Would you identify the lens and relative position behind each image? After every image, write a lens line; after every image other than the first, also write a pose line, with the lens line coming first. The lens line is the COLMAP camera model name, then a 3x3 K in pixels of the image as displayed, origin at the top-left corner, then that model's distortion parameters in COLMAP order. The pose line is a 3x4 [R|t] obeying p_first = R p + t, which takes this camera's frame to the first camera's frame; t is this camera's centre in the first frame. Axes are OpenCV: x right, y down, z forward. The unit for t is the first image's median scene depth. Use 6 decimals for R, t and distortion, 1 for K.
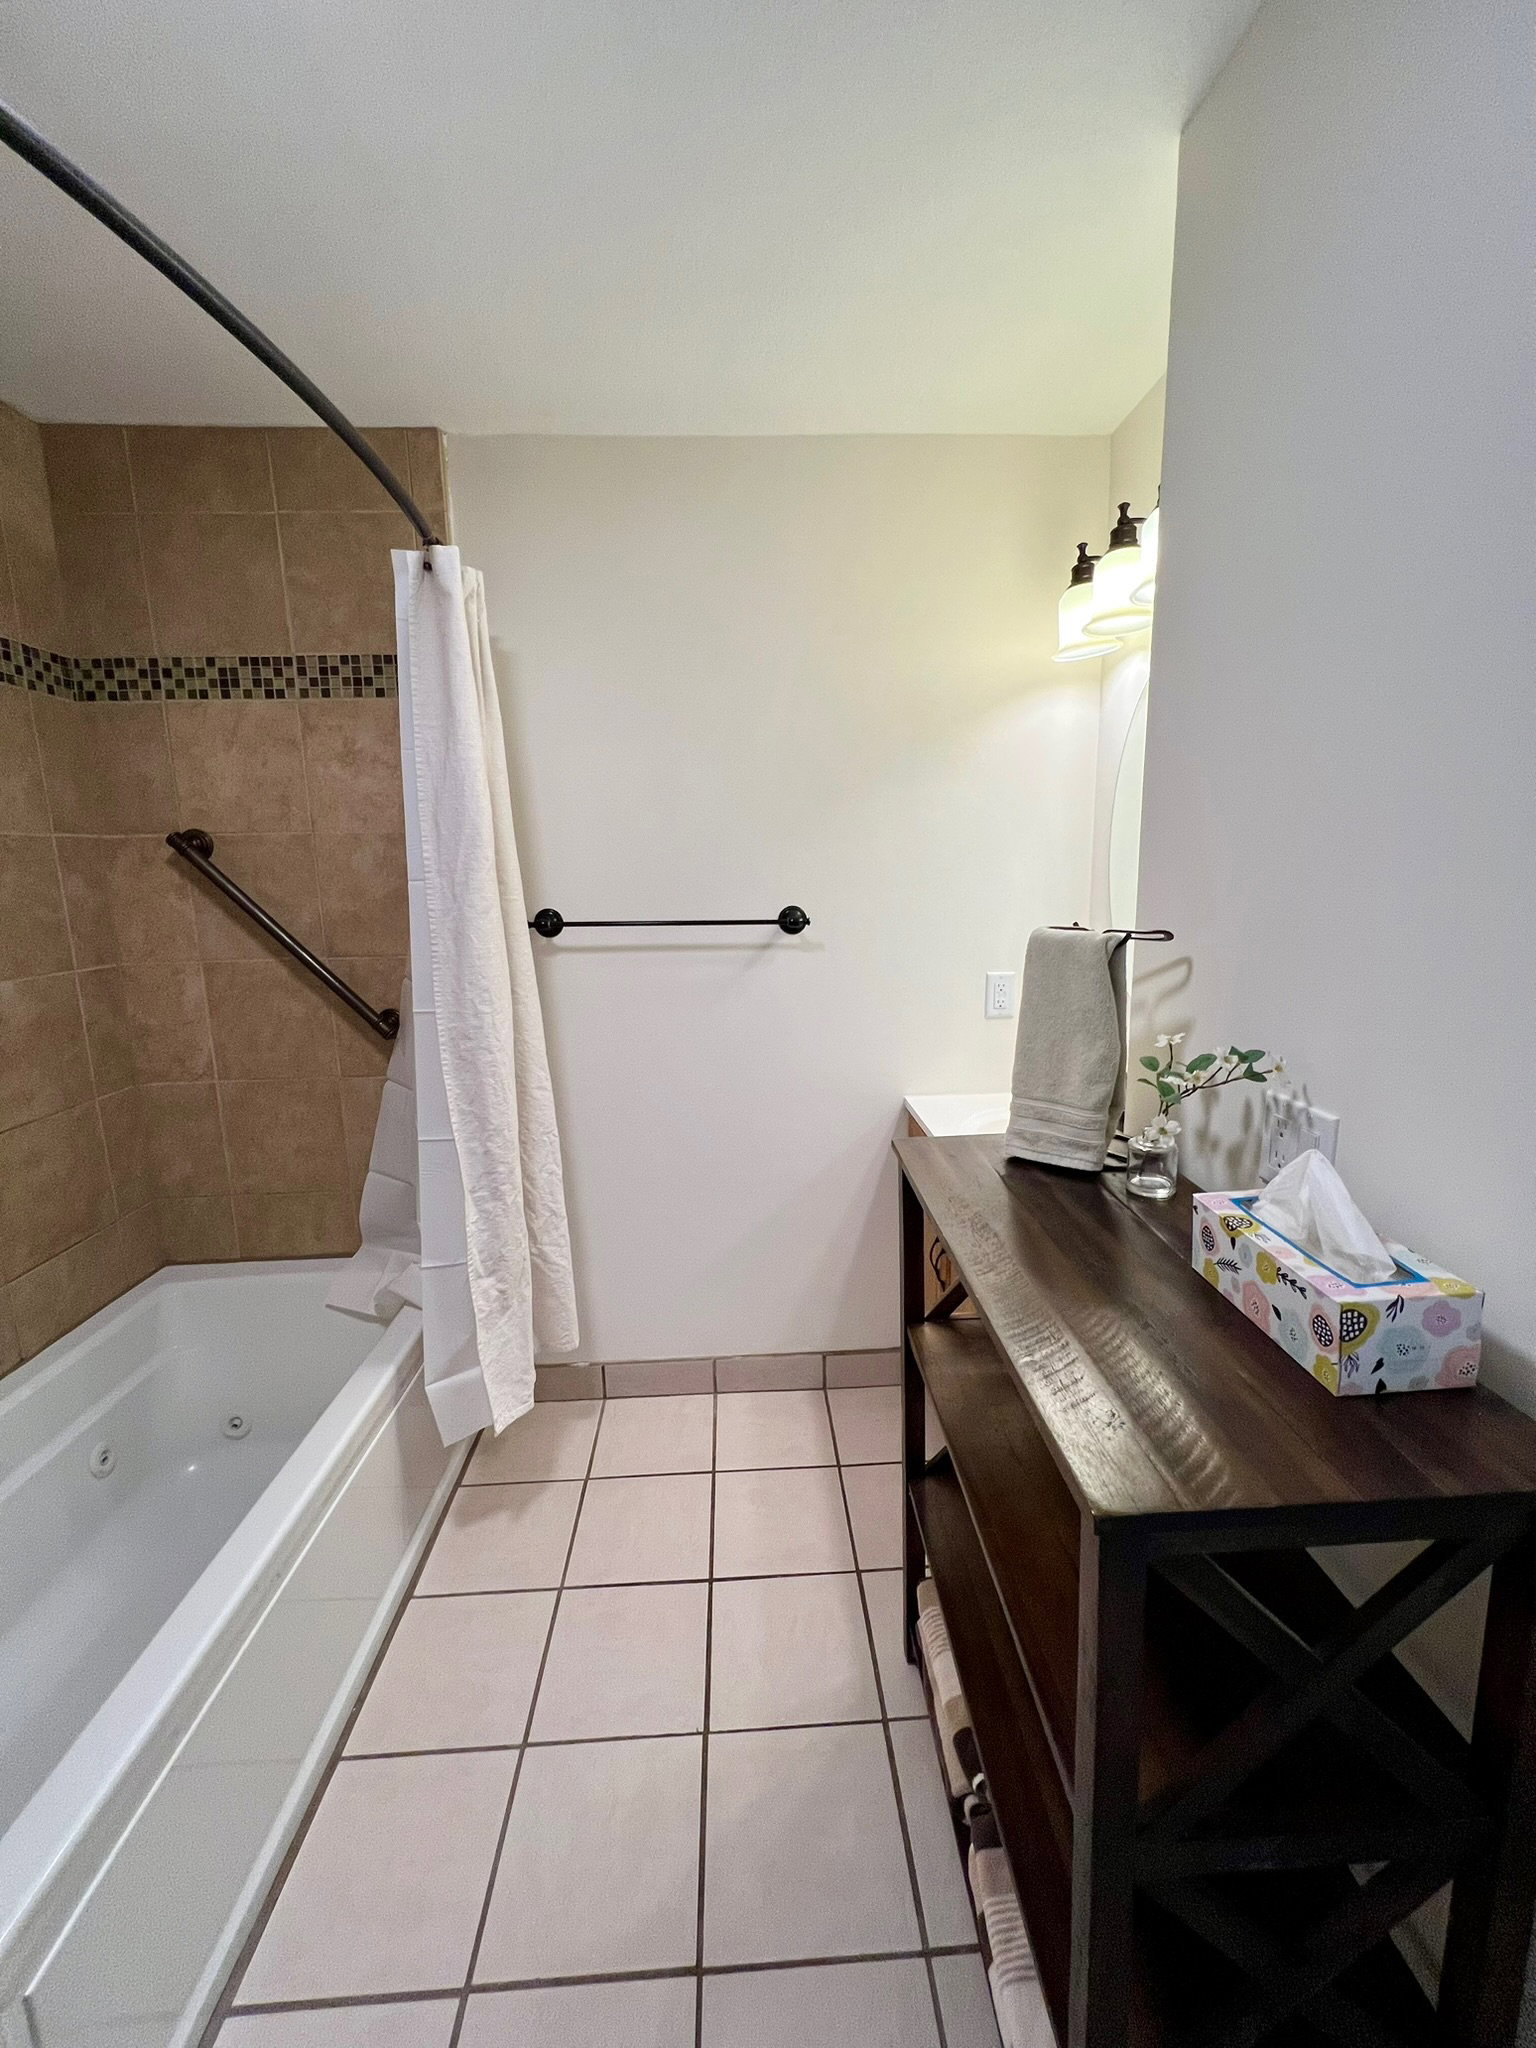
lens RADIAL K [[818.2, 0, 769.9], [0, 818.2, 1014.8], [0, 0, 1]] dist [-0.000013, 0.000514]
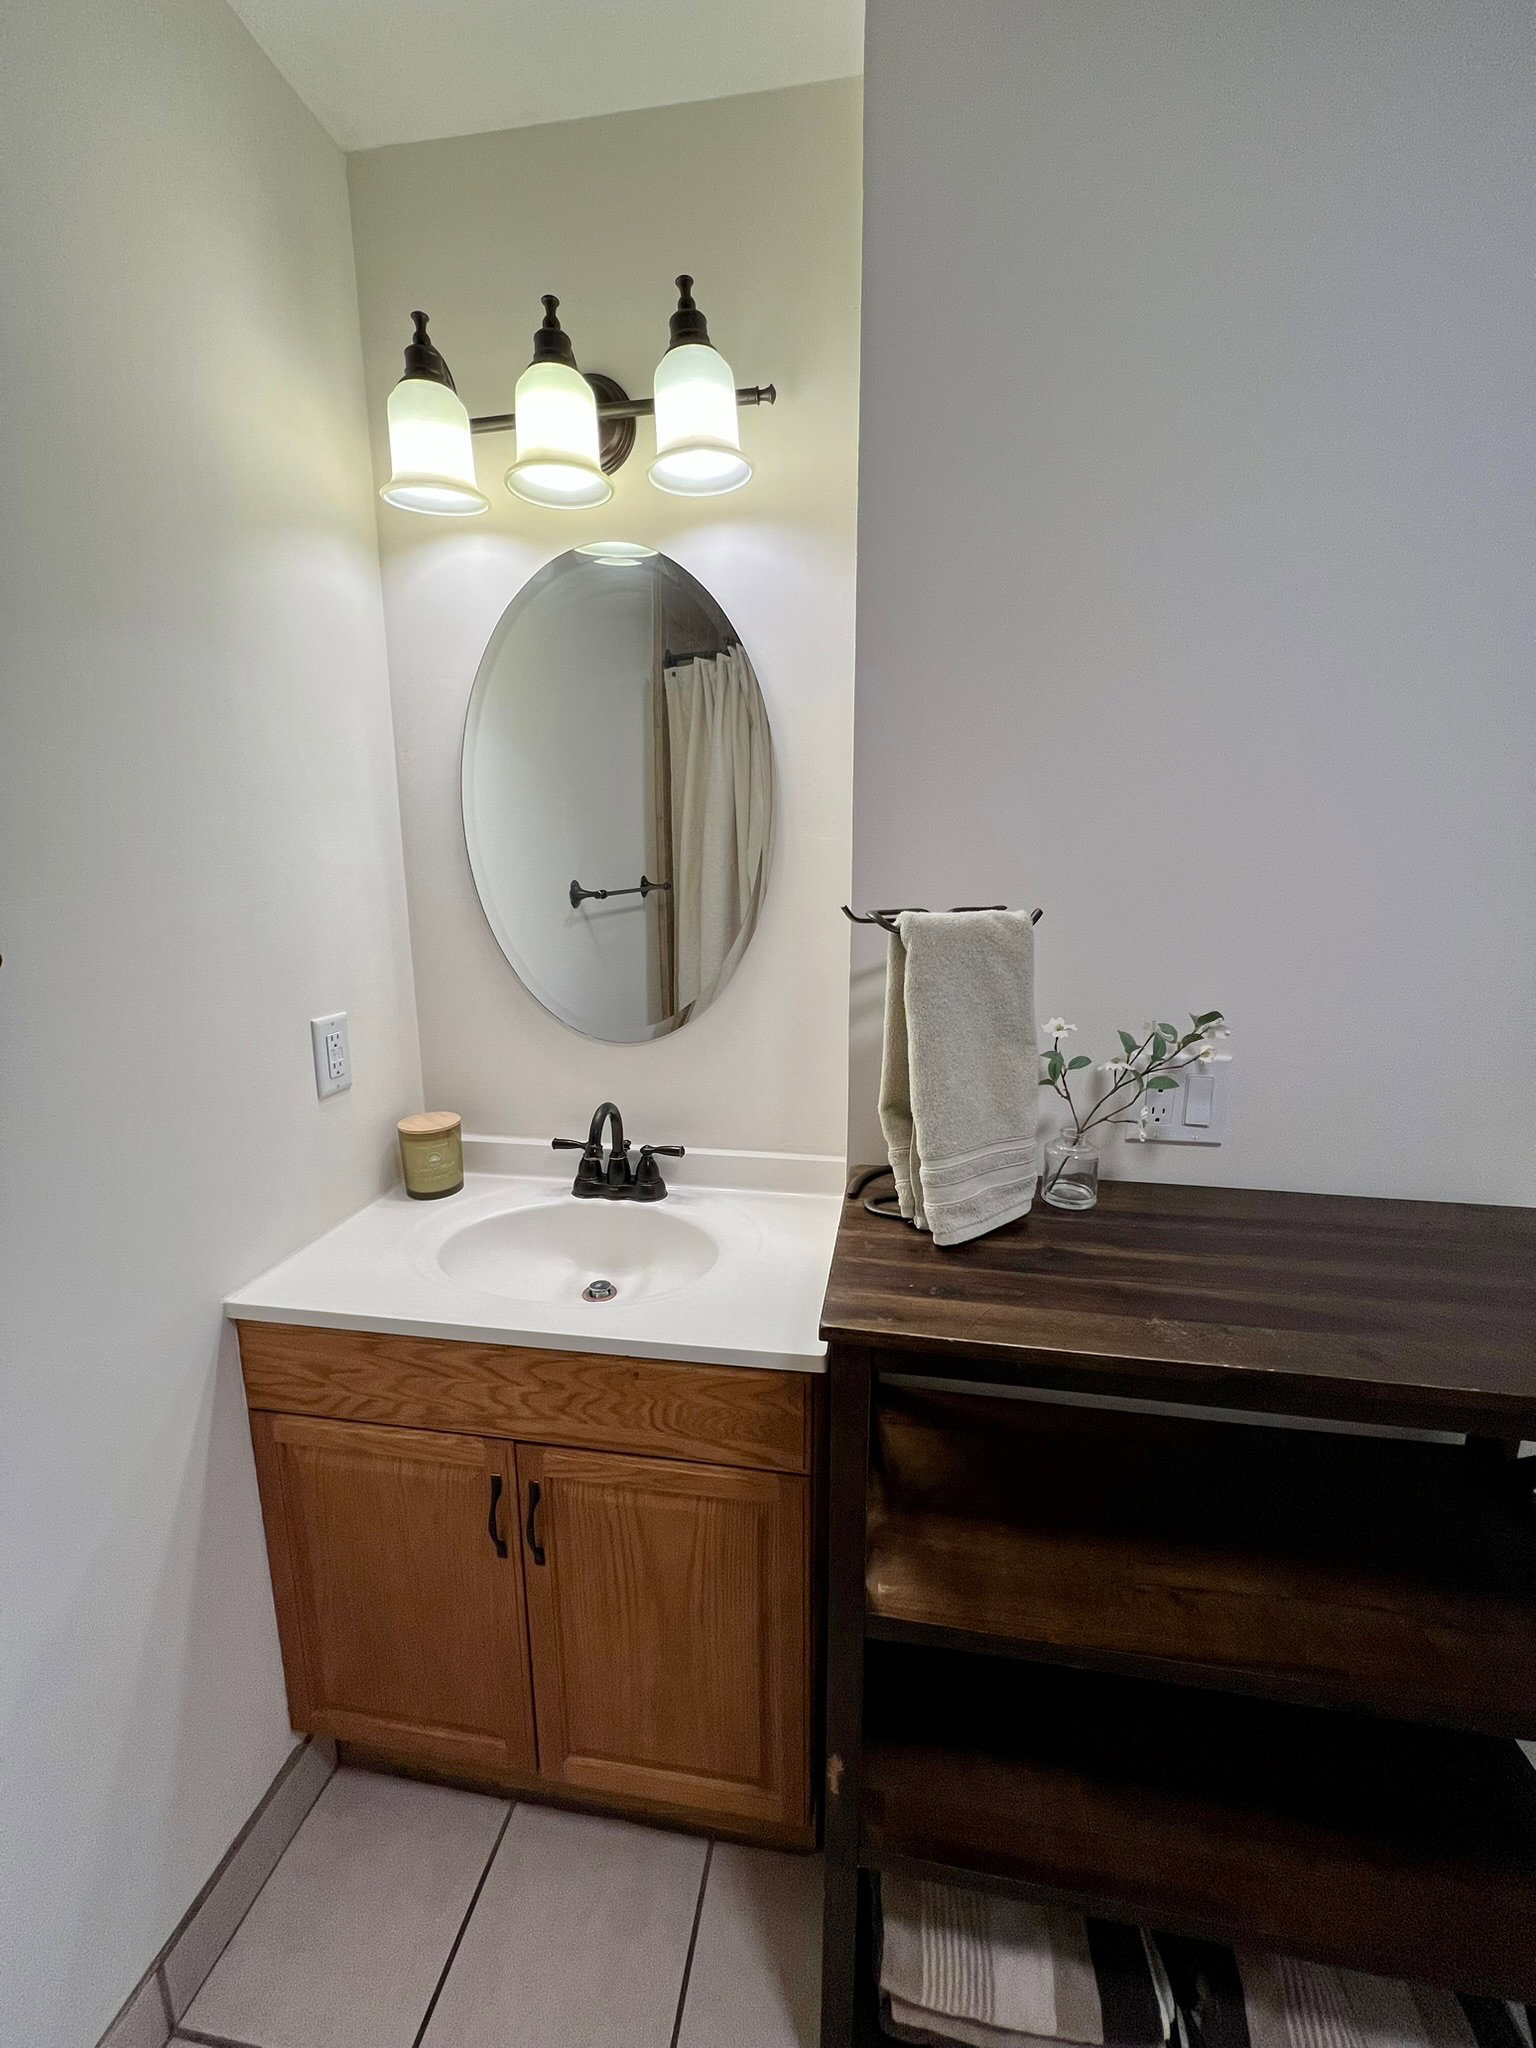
lens RADIAL K [[818.2, 0, 769.9], [0, 818.2, 1014.8], [0, 0, 1]] dist [-0.000013, 0.000514]
pose [[0.201247, -0.162795, 0.965918, -0.282821], [0.165380, 0.977584, 0.130305, -0.100180], [-0.965479, 0.133520, 0.223659, 0.742056]]
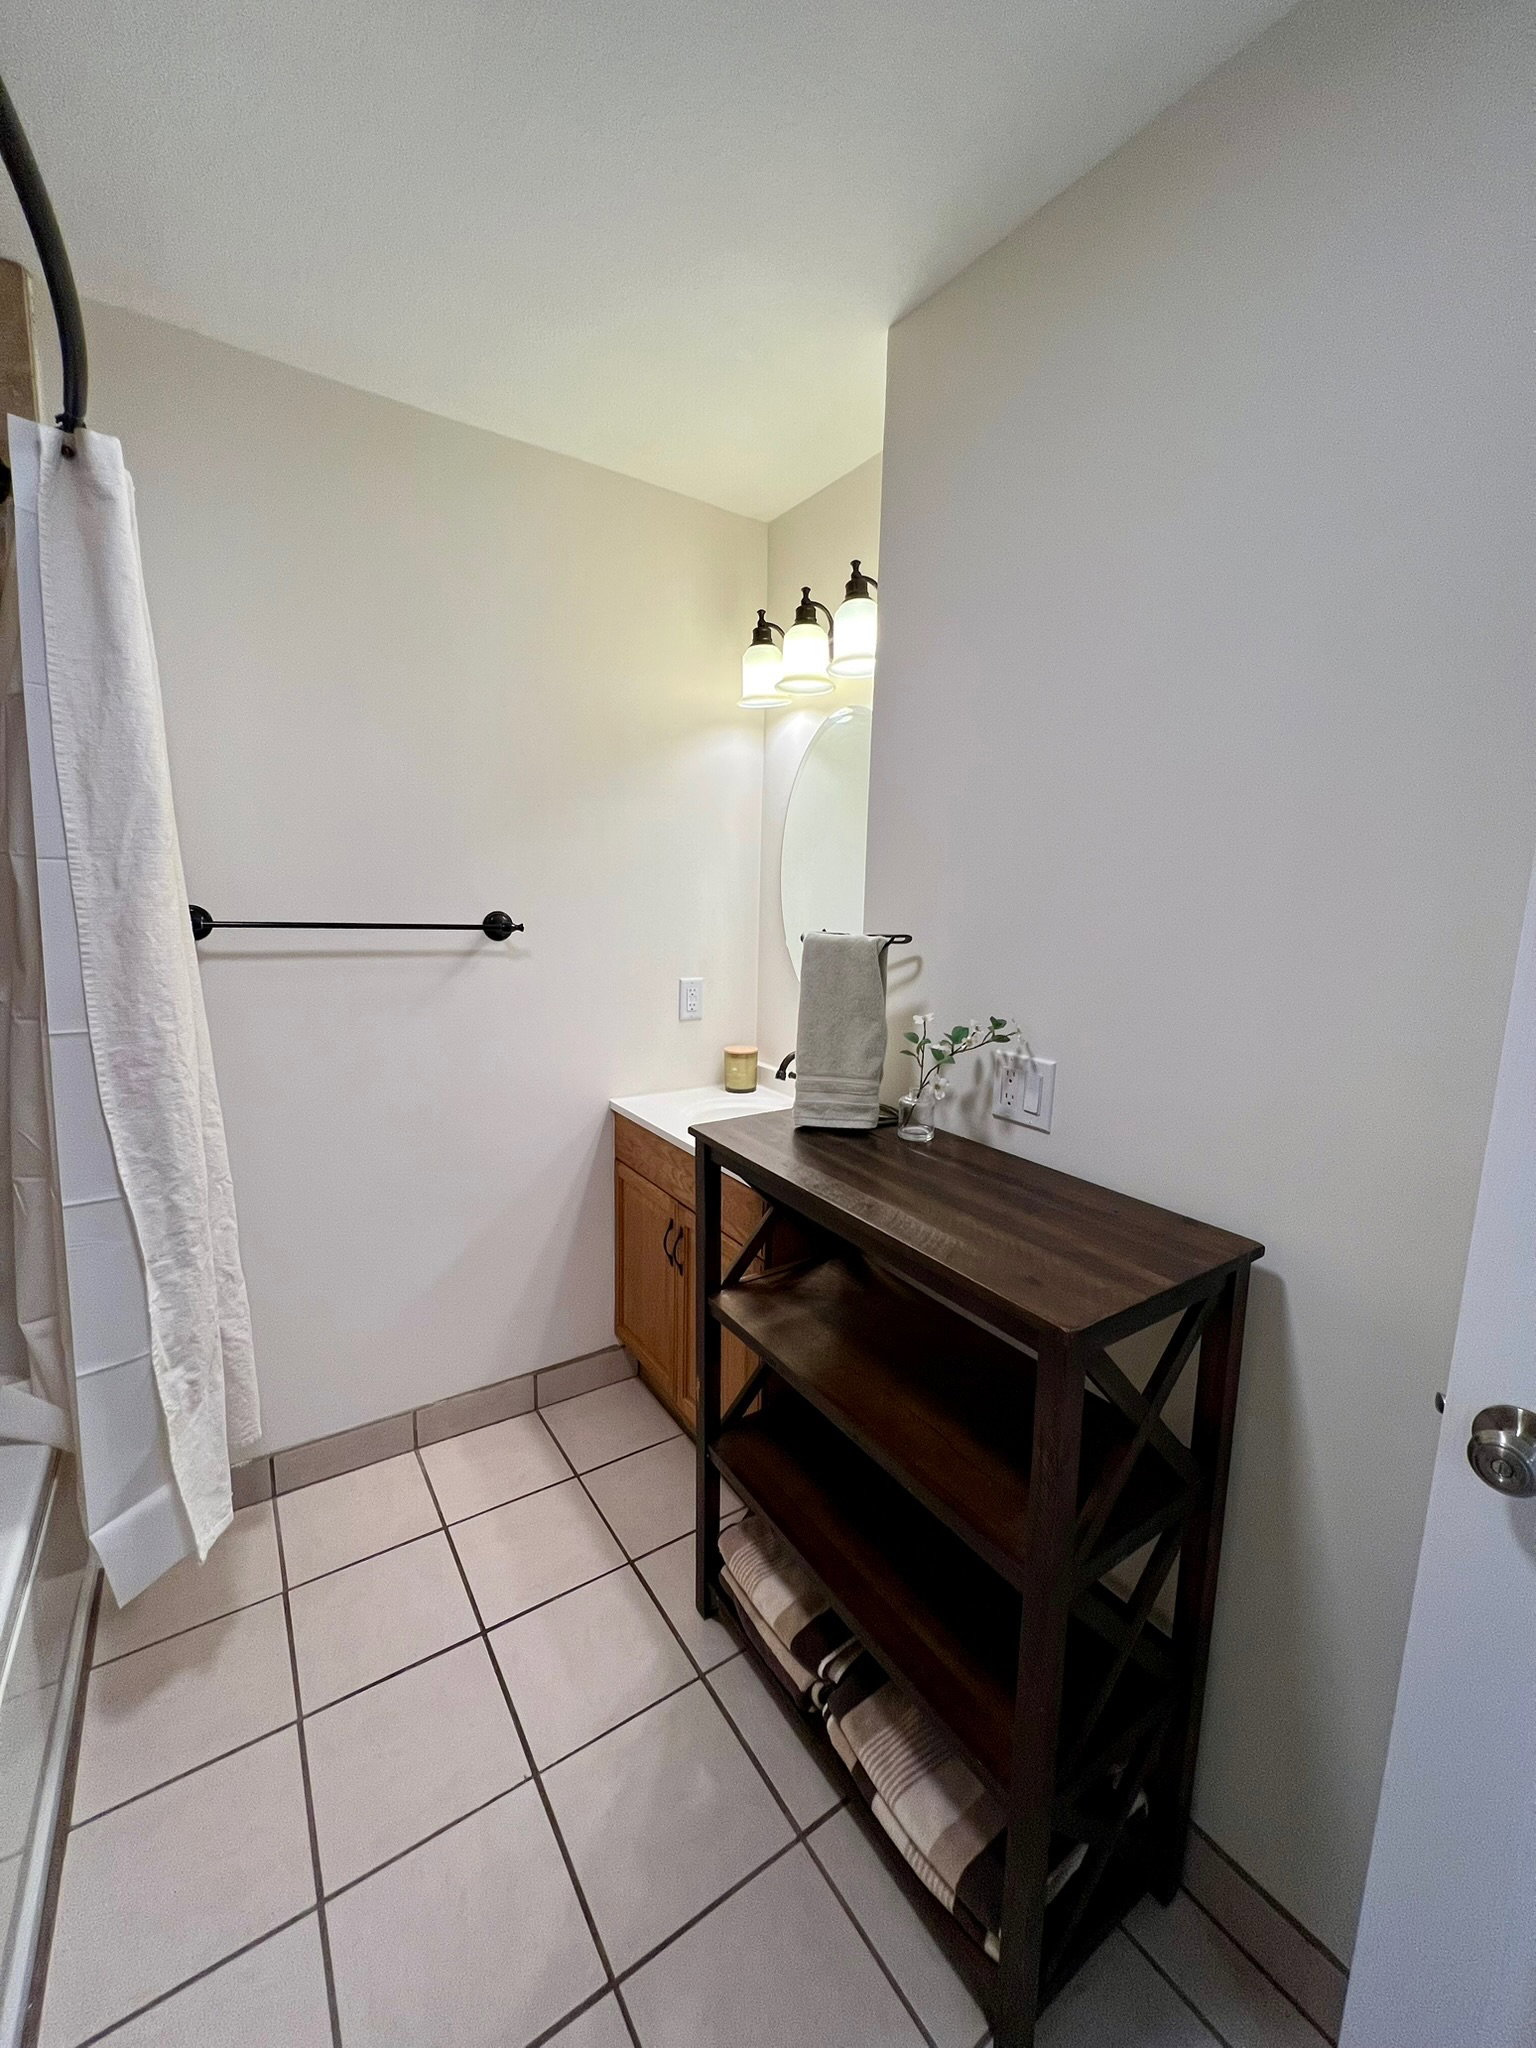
lens RADIAL K [[814.4, 0, 774.9], [0, 814.4, 1012.9], [0, 0, 1]] dist [-0.001299, -0.000321]
pose [[0.847556, -0.034007, 0.529615, -0.265960], [0.047657, 0.998790, -0.012133, 0.017717], [-0.528561, 0.035523, 0.848152, 0.020562]]
